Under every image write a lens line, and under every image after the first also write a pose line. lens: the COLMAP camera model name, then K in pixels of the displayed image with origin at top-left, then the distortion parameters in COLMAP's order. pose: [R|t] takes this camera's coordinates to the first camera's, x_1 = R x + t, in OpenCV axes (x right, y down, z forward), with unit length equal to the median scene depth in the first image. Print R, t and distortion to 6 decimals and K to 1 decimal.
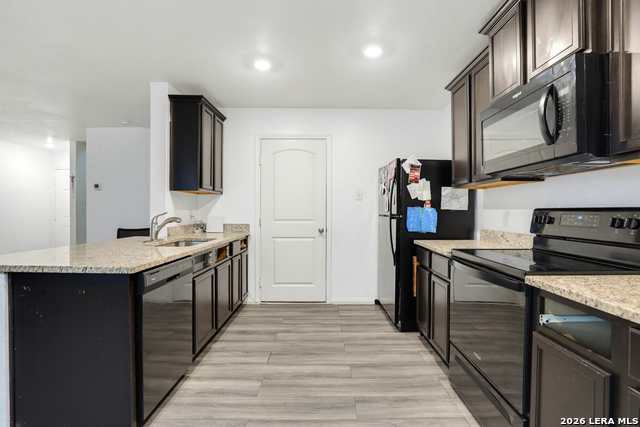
lens RADIAL K [[303.5, 0, 320.8], [0, 303.5, 212.7], [0, 0, 1]] dist [-0.023744, -0.000037]
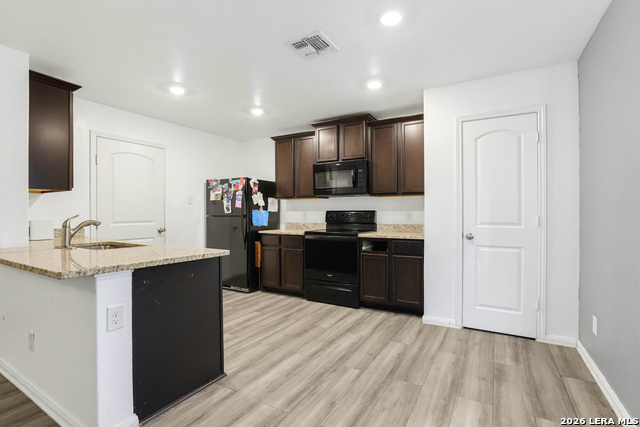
lens RADIAL K [[303.5, 0, 319.5], [0, 303.5, 213.3], [0, 0, 1]] dist [-0.023744, -0.000037]
pose [[0.516344, -0.005317, 0.856365, -0.886958], [0.009457, 0.999955, 0.000507, 0.000687], [-0.856329, 0.007837, 0.516371, -0.082031]]
